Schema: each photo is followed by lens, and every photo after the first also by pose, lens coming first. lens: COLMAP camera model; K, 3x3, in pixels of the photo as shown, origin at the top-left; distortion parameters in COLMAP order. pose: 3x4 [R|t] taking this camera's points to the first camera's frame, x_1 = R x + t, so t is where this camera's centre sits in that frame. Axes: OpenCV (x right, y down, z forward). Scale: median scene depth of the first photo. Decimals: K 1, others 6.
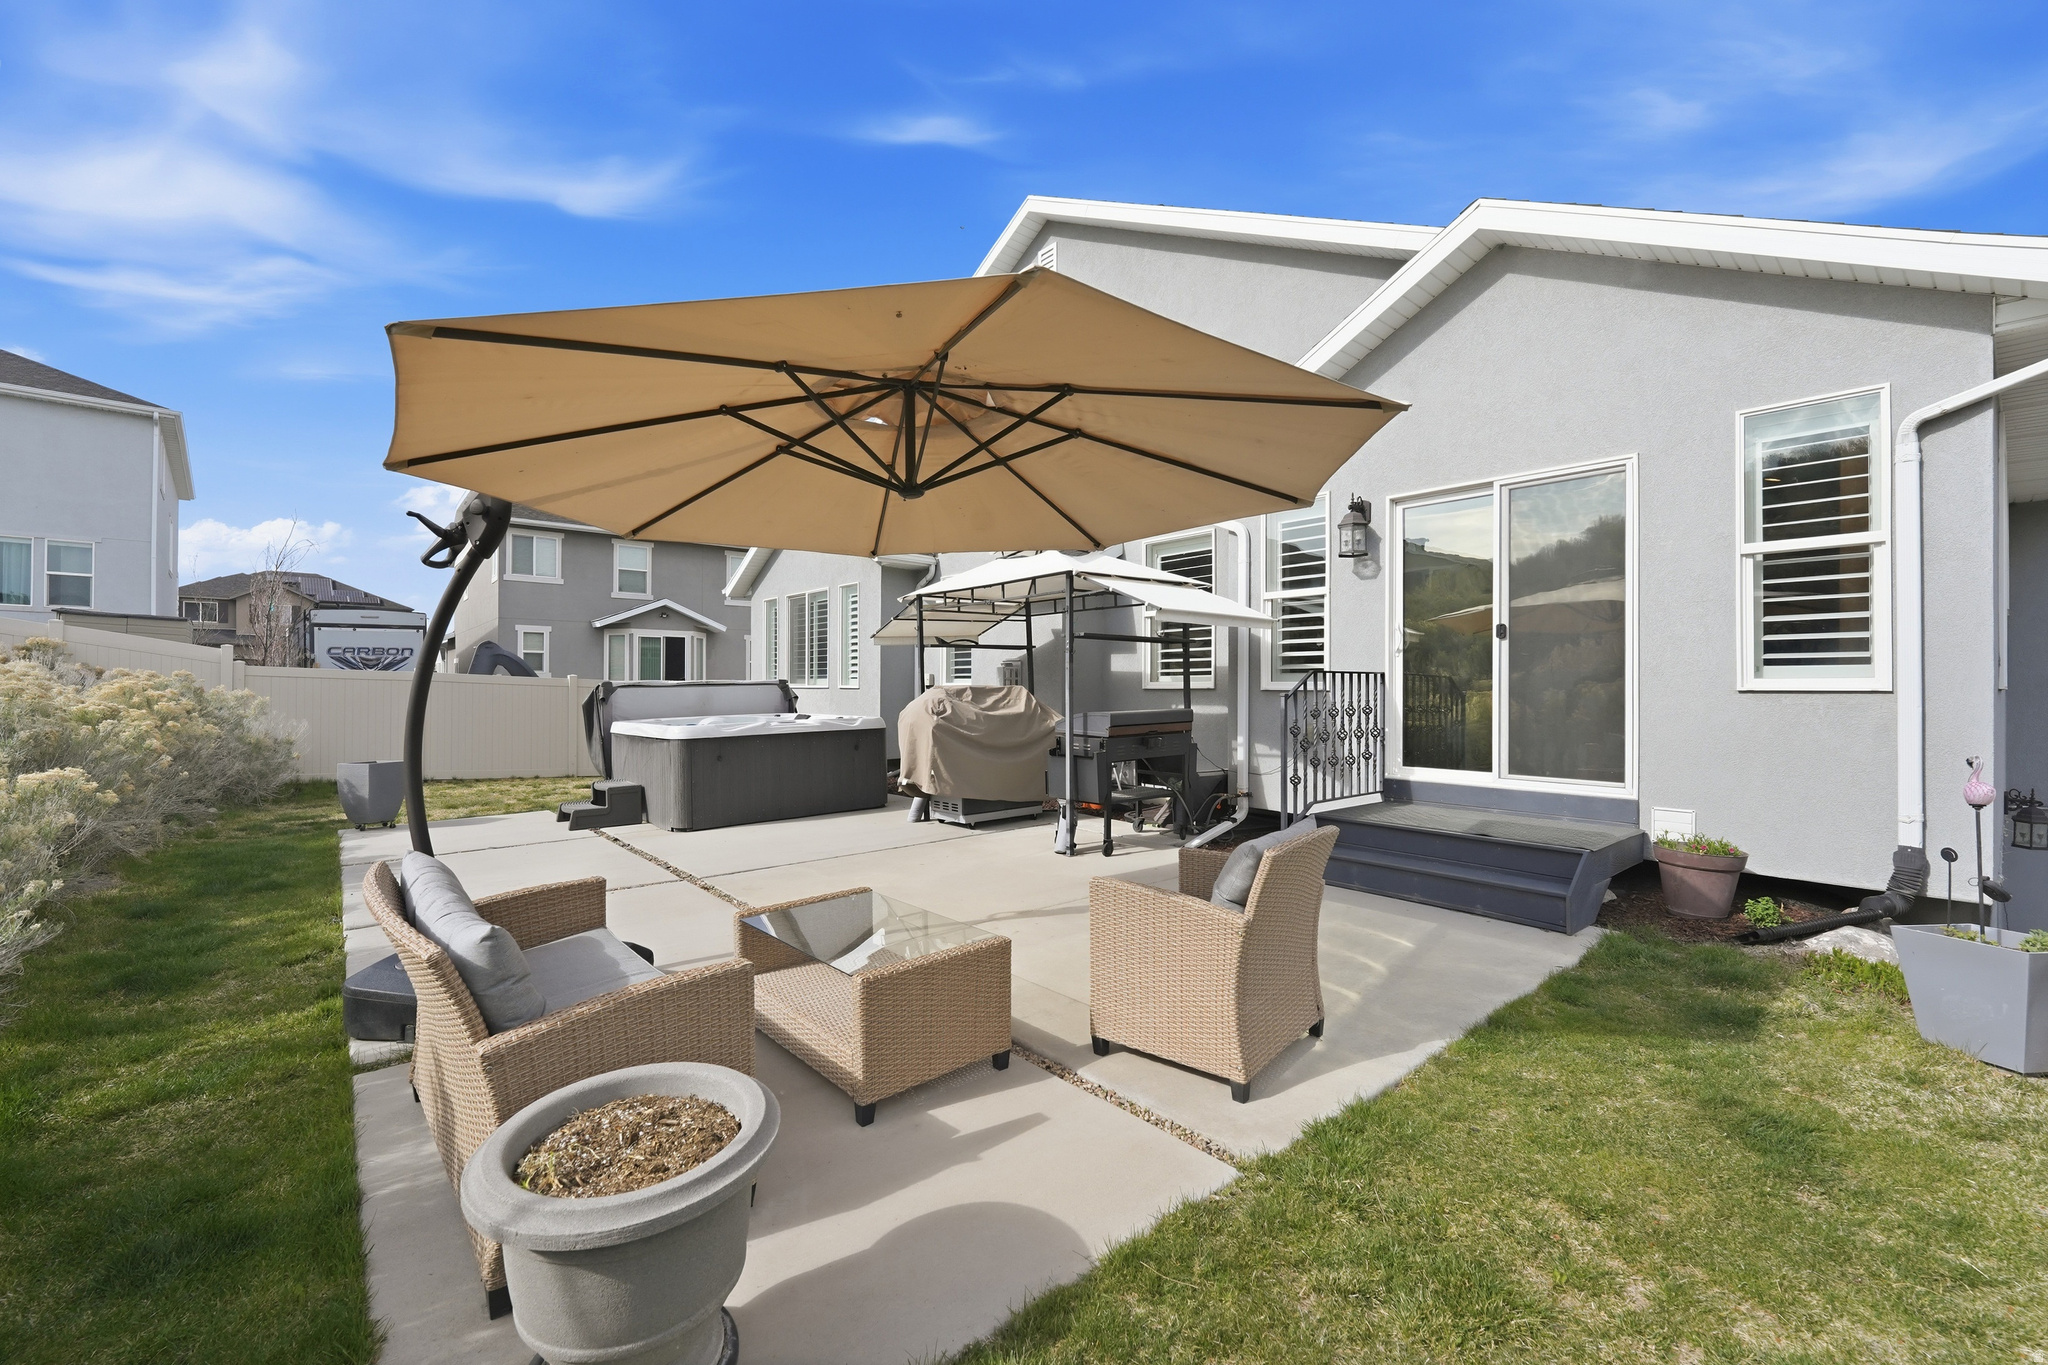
lens RADIAL K [[842.1, 0, 1025.3], [0, 842.1, 681.0], [0, 0, 1]] dist [-0.020062, -0.000520]
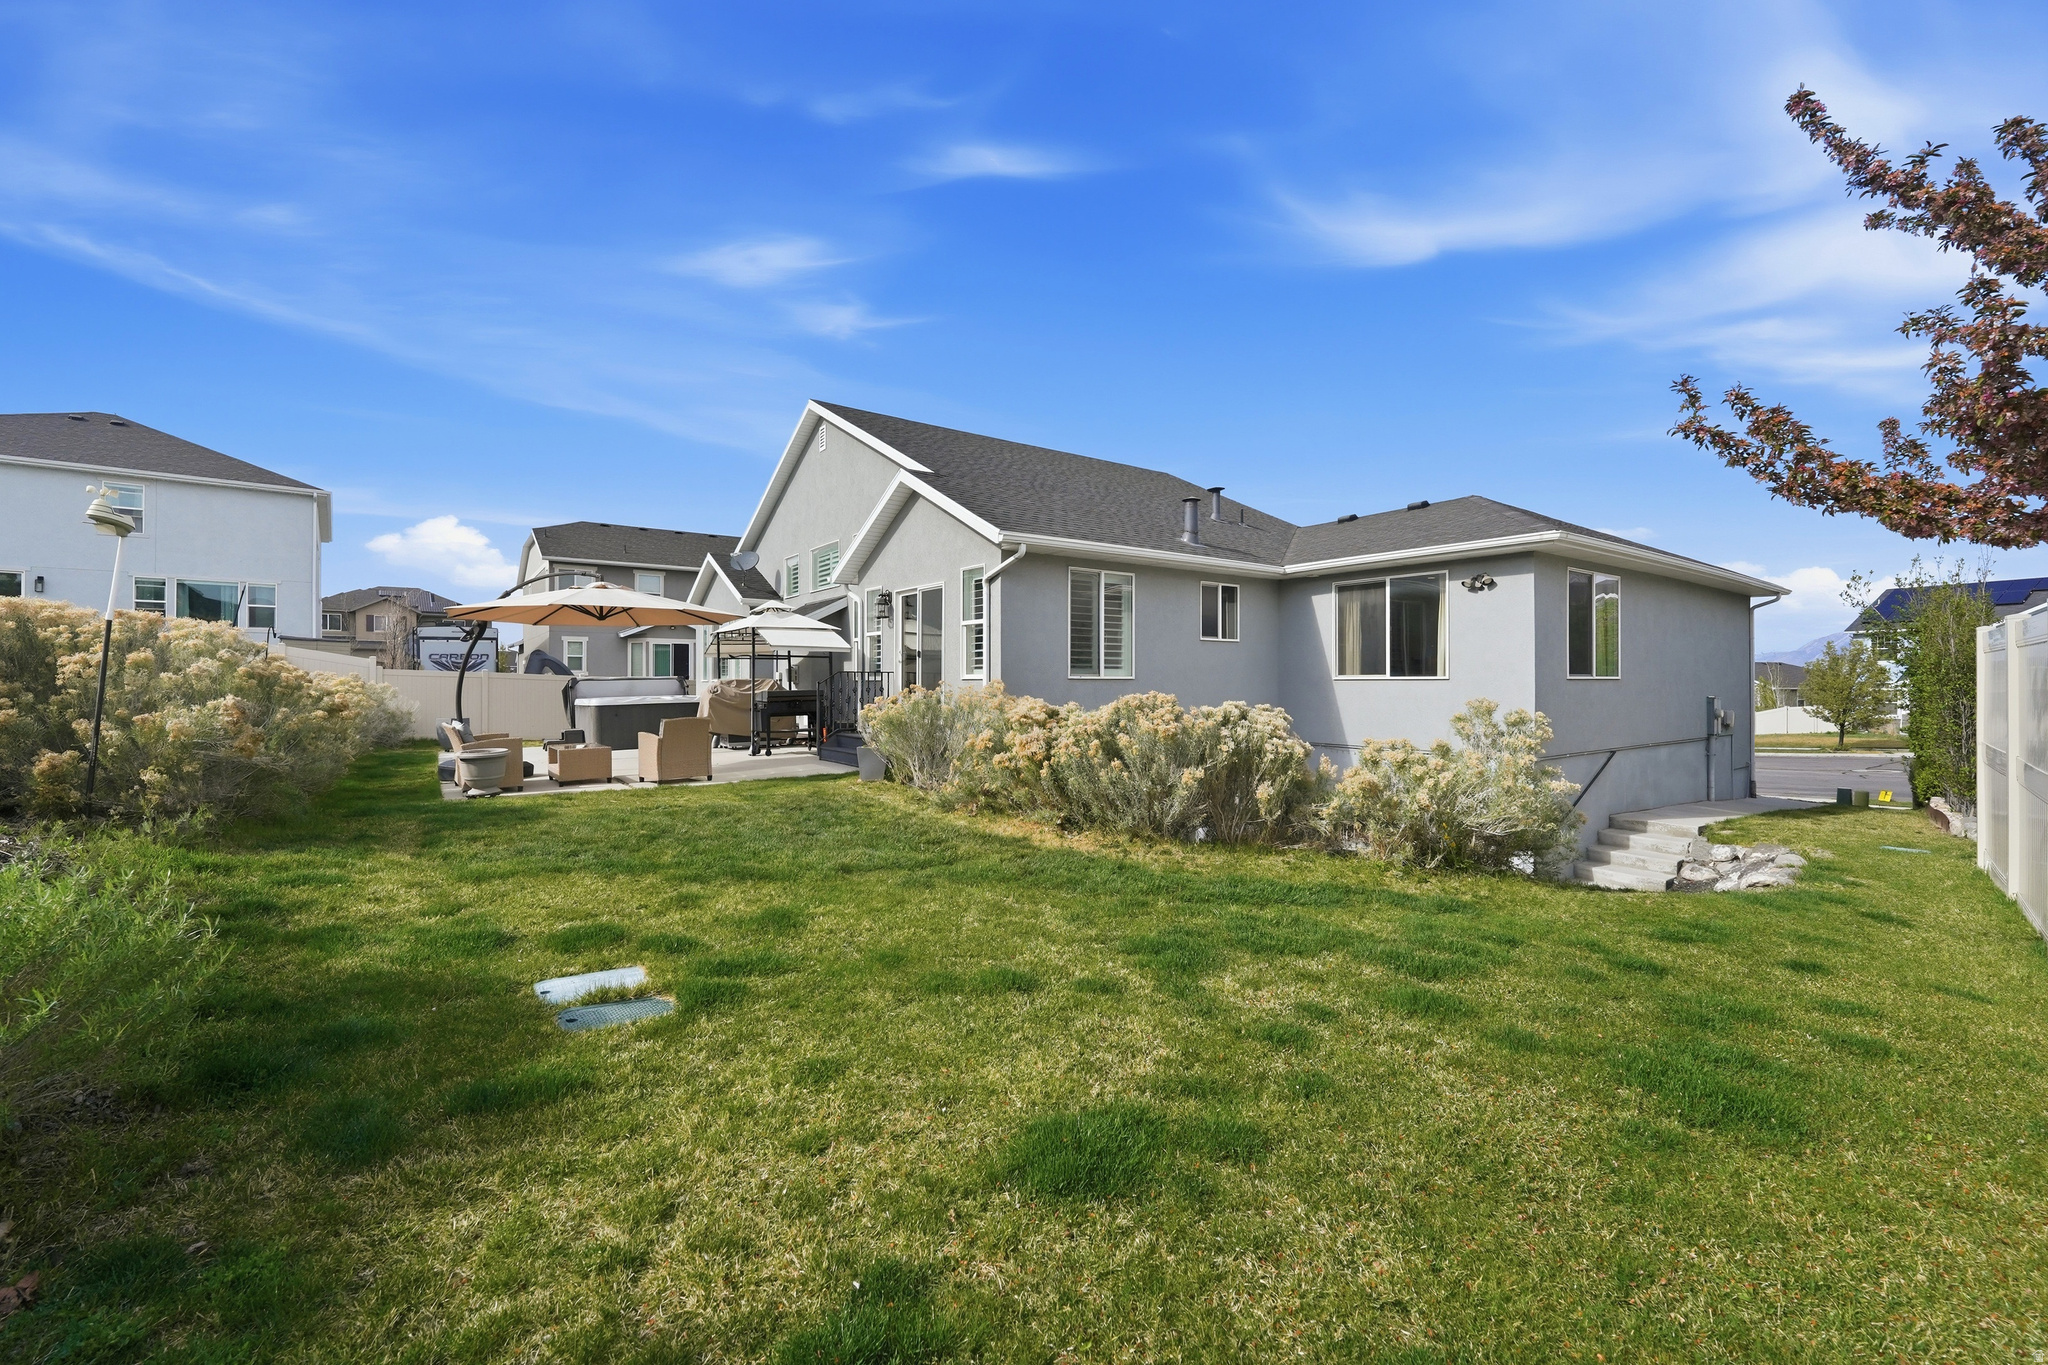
lens RADIAL K [[842.1, 0, 1028.1], [0, 842.1, 688.2], [0, 0, 1]] dist [-0.020062, -0.000520]
pose [[0.997197, -0.000874, -0.074809, 0.260271], [0.001815, 0.999920, 0.012519, 0.001100], [0.074792, -0.012619, 0.997119, -0.312699]]
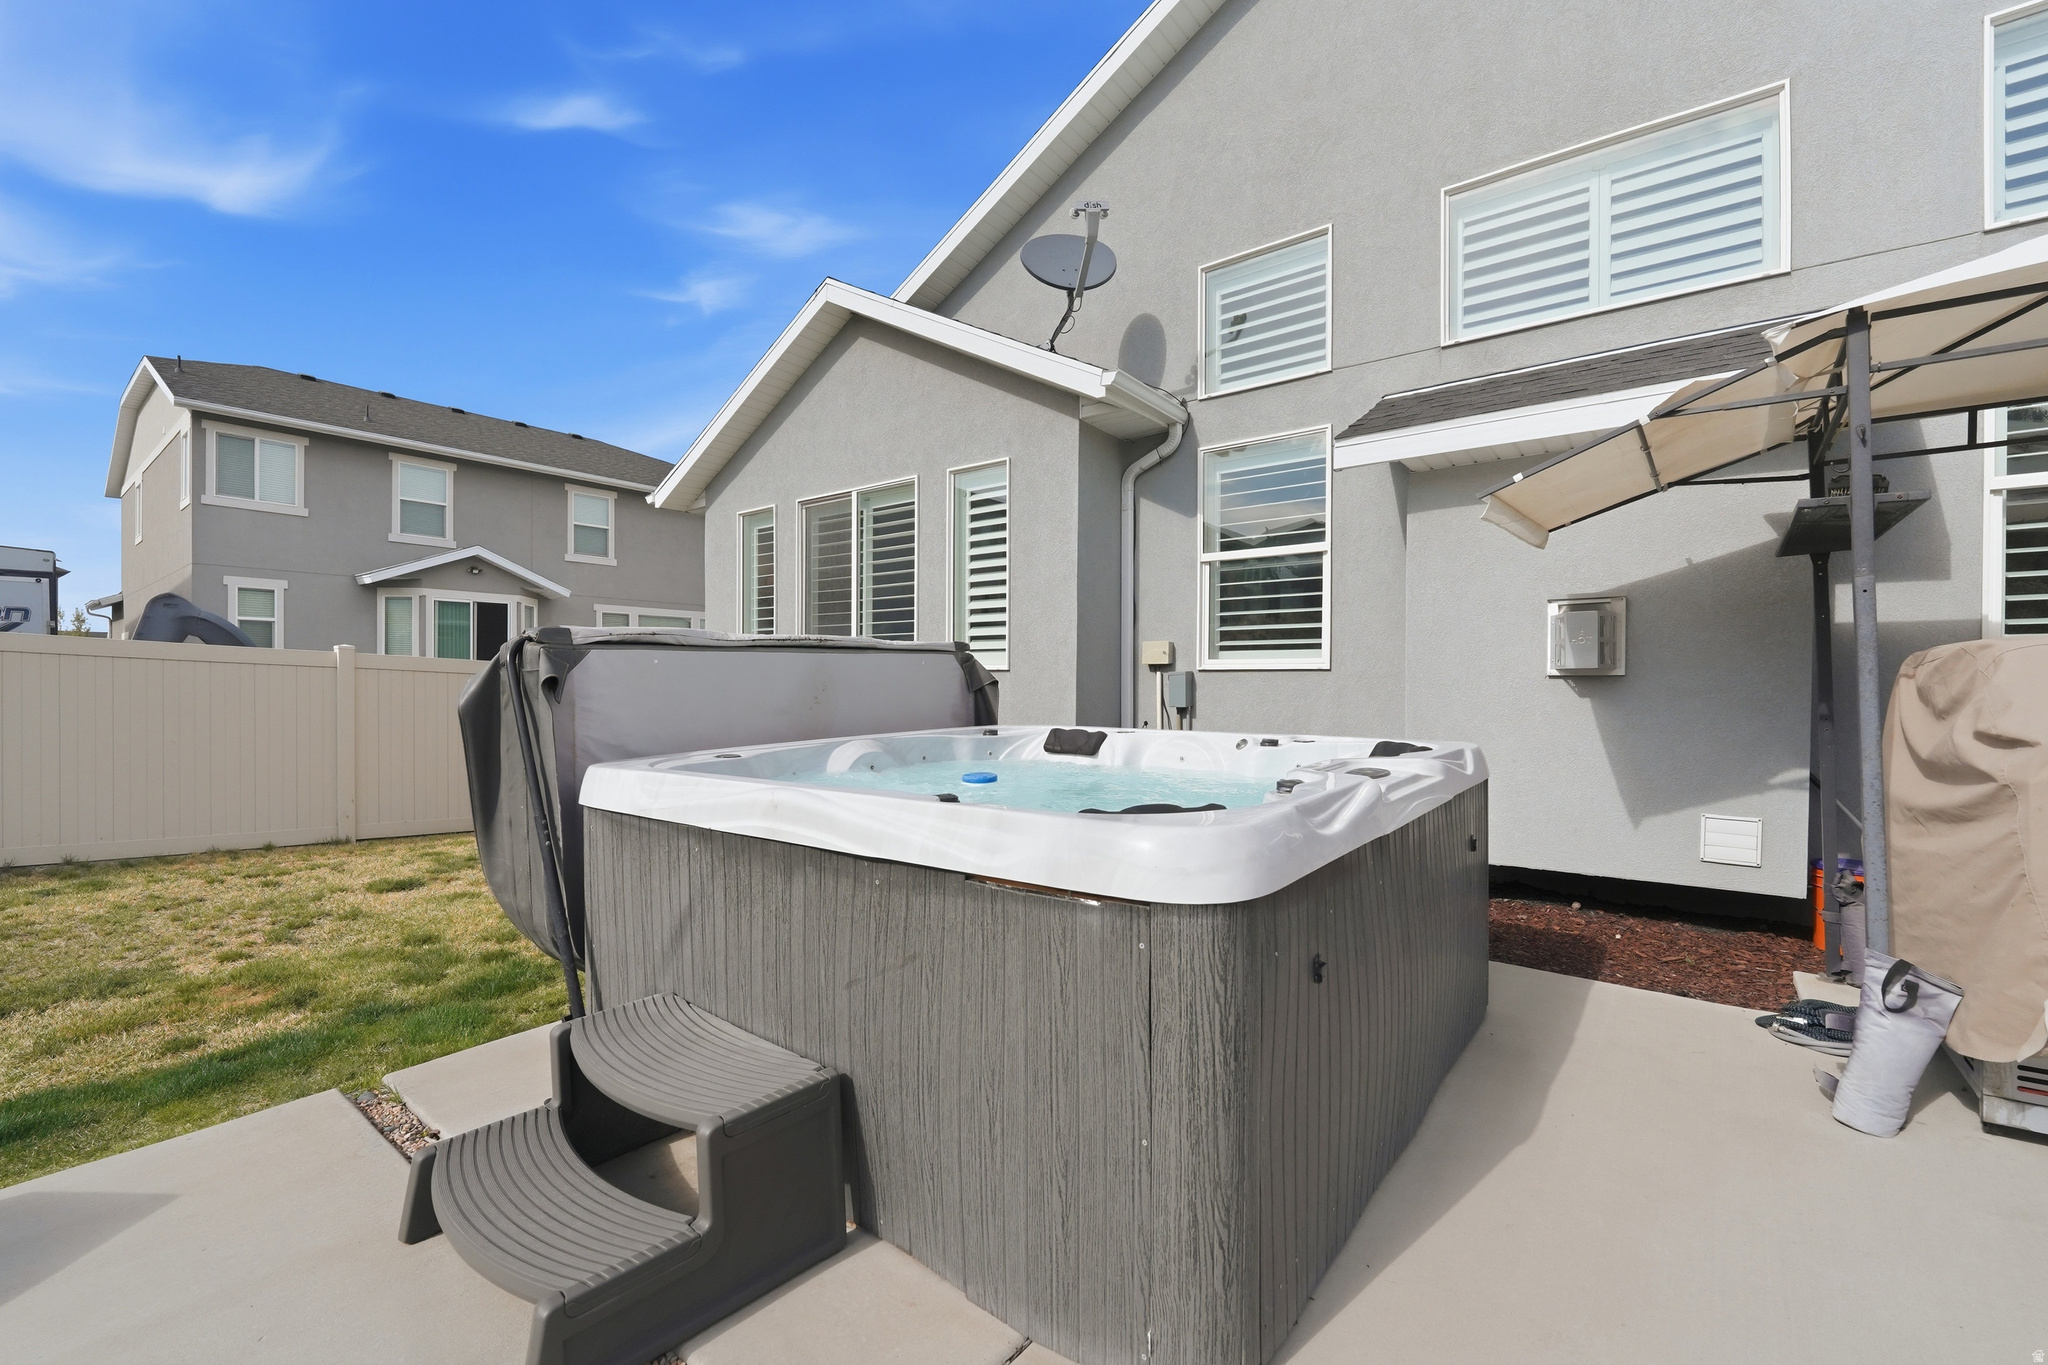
lens RADIAL K [[842.1, 0, 1016.3], [0, 842.1, 696.2], [0, 0, 1]] dist [-0.020062, -0.000520]
pose [[0.977842, -0.000218, 0.209343, -0.164732], [-0.004879, 0.999704, 0.023831, 0.007100], [-0.209286, -0.024325, 0.977552, 0.279337]]
